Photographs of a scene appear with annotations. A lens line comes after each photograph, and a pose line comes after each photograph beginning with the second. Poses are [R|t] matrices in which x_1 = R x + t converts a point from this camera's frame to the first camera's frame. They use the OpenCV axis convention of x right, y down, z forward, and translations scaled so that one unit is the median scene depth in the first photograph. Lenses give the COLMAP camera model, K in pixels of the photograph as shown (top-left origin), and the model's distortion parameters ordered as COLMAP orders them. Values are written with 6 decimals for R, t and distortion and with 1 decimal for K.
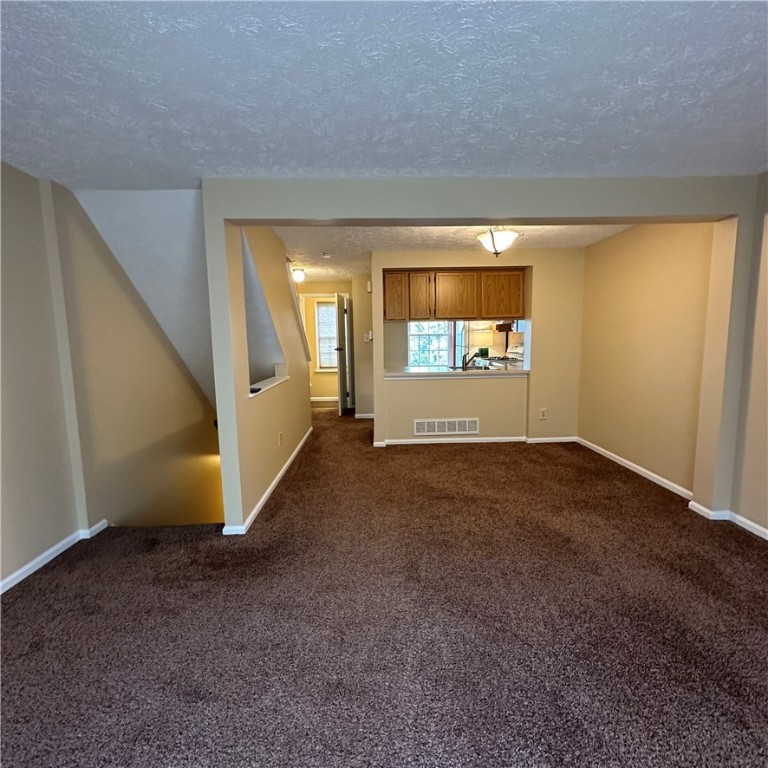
lens RADIAL K [[407.3, 0, 384.7], [0, 407.3, 383.8], [0, 0, 1]] dist [-0.006463, 0.002397]
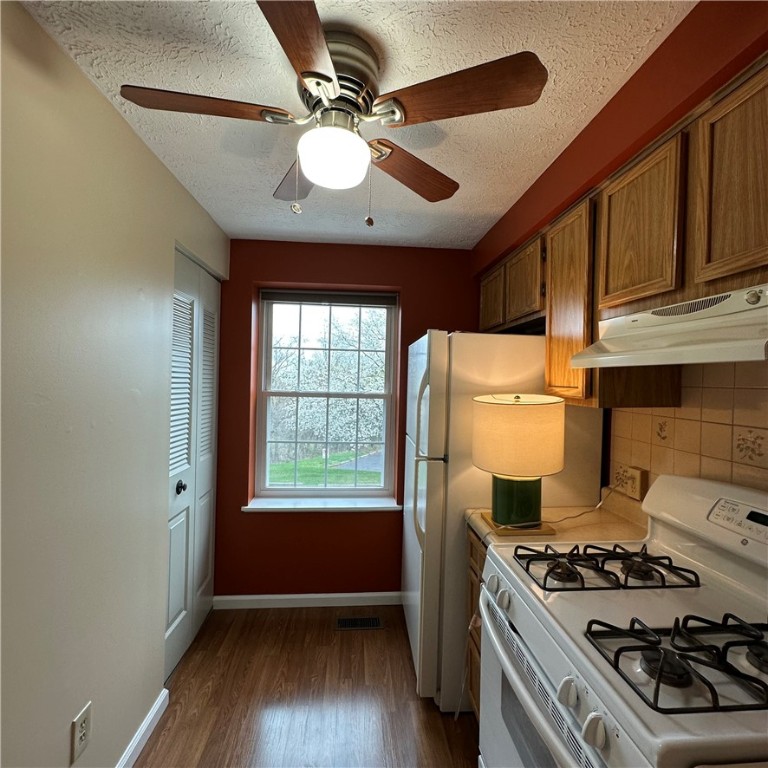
lens RADIAL K [[407.3, 0, 381.2], [0, 407.3, 383.8], [0, 0, 1]] dist [-0.006463, 0.002397]
pose [[0.997905, 0.040007, 0.050851, 0.159900], [-0.033975, 0.992854, -0.114397, -0.108433], [-0.055064, 0.112430, 0.992133, 0.783011]]
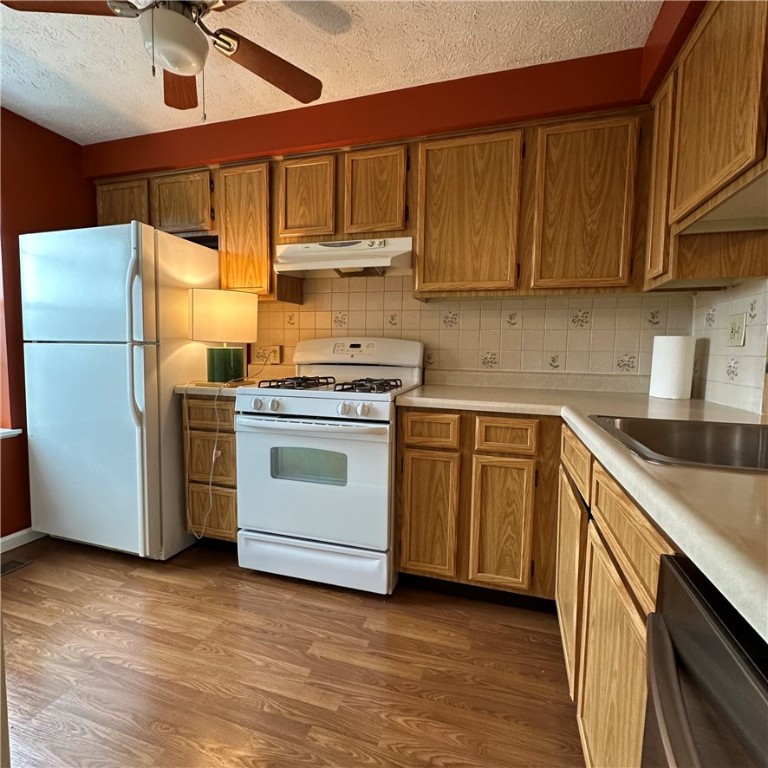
lens RADIAL K [[407.3, 0, 384.3], [0, 407.3, 383.0], [0, 0, 1]] dist [-0.006463, 0.002397]
pose [[0.312458, -0.045496, 0.948841, 0.003205], [0.092320, 0.995579, 0.017336, -0.058240], [-0.945435, 0.082180, 0.315277, 0.798041]]
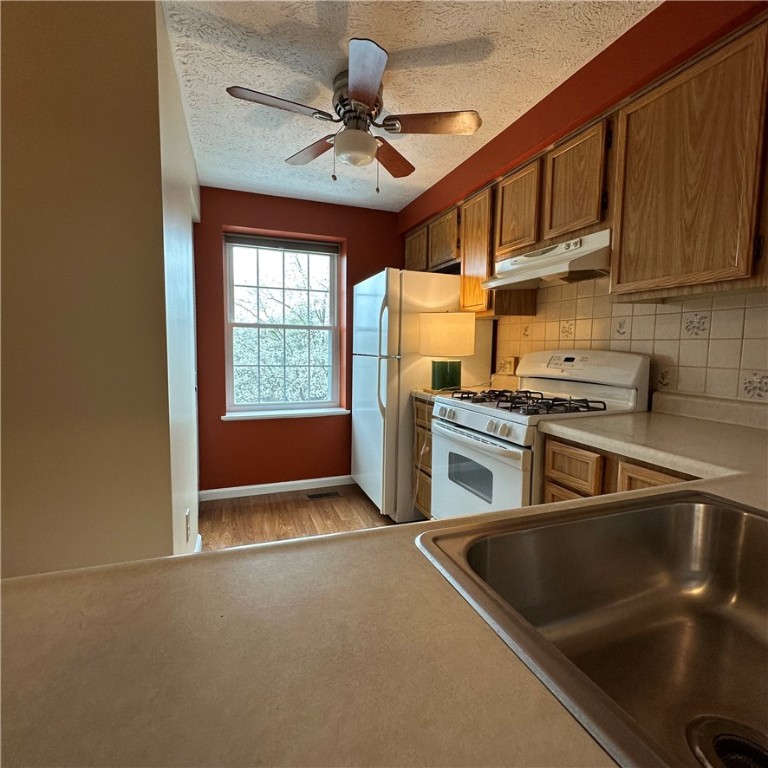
lens RADIAL K [[407.3, 0, 383.9], [0, 407.3, 382.0], [0, 0, 1]] dist [-0.006463, 0.002397]
pose [[0.942298, 0.002945, 0.334763, 0.081586], [0.009943, 0.999274, -0.036779, -0.058907], [-0.334628, 0.037986, 0.941584, 0.695582]]
